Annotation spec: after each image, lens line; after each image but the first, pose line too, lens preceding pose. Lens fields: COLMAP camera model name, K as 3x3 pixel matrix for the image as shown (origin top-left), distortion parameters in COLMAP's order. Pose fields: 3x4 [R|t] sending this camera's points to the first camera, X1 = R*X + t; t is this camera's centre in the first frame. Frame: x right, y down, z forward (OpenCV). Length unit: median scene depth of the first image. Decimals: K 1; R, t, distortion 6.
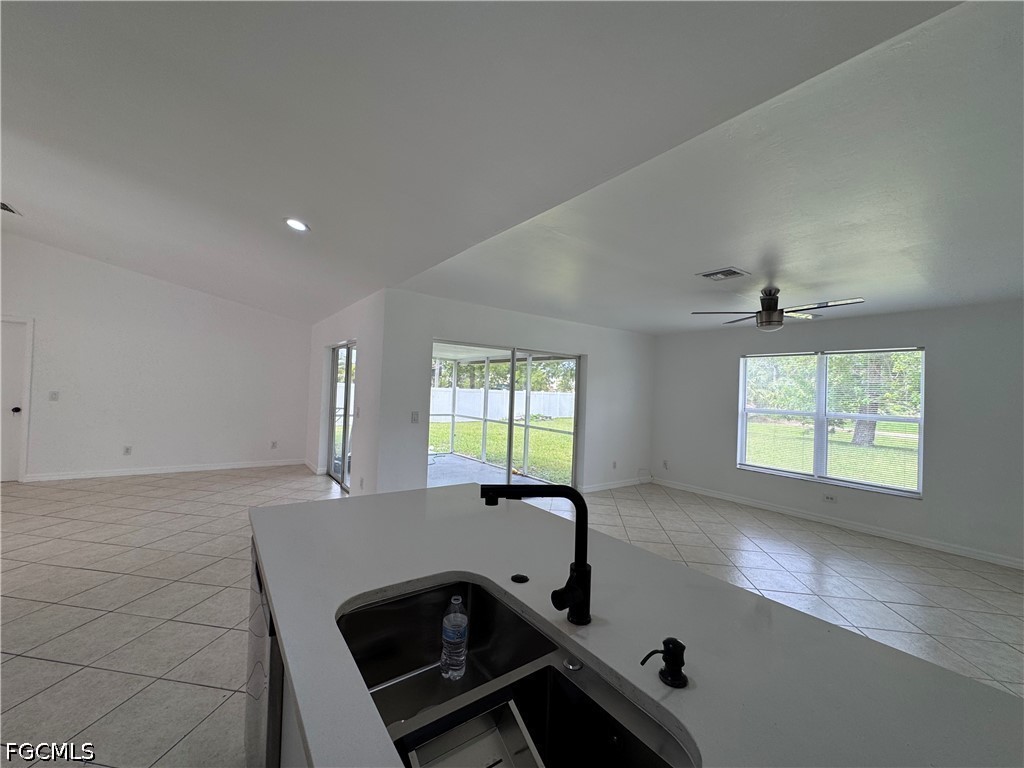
lens RADIAL K [[408.7, 0, 512.0], [0, 408.7, 384.0], [0, 0, 1]] dist [-0.003458, -0.000633]
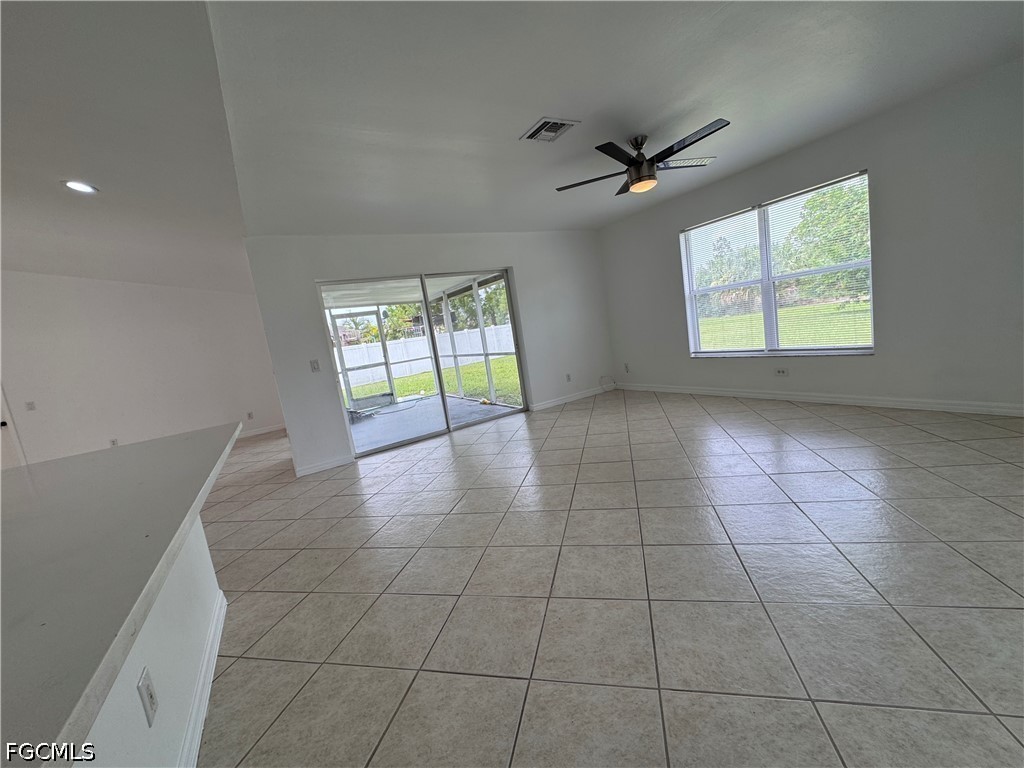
lens RADIAL K [[408.7, 0, 512.0], [0, 408.7, 384.0], [0, 0, 1]] dist [-0.003458, -0.000633]
pose [[0.977976, -0.172881, -0.116939, 0.260441], [0.189001, 0.971248, 0.144760, 0.056016], [0.088550, -0.163674, 0.982532, 0.055068]]
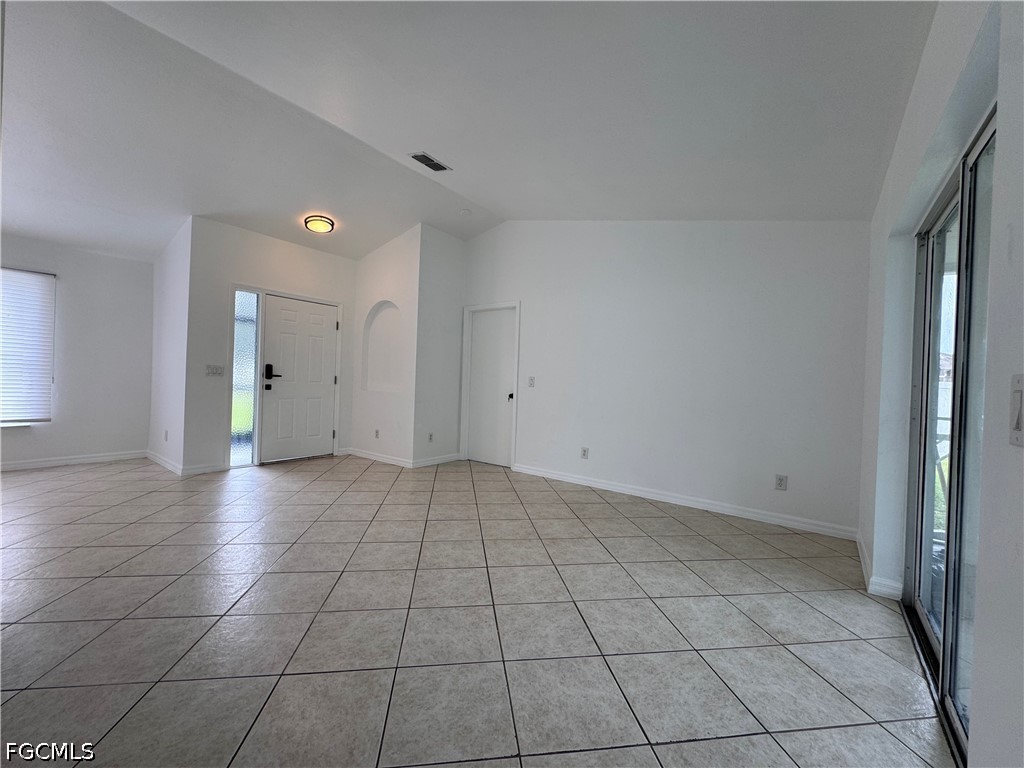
lens RADIAL K [[408.7, 0, 512.0], [0, 408.7, 384.0], [0, 0, 1]] dist [-0.003458, -0.000633]
pose [[0.295179, -0.022584, -0.955175, -0.250611], [-0.012214, 0.999550, -0.027407, 0.057800], [0.955364, 0.019756, 0.294771, 0.662877]]
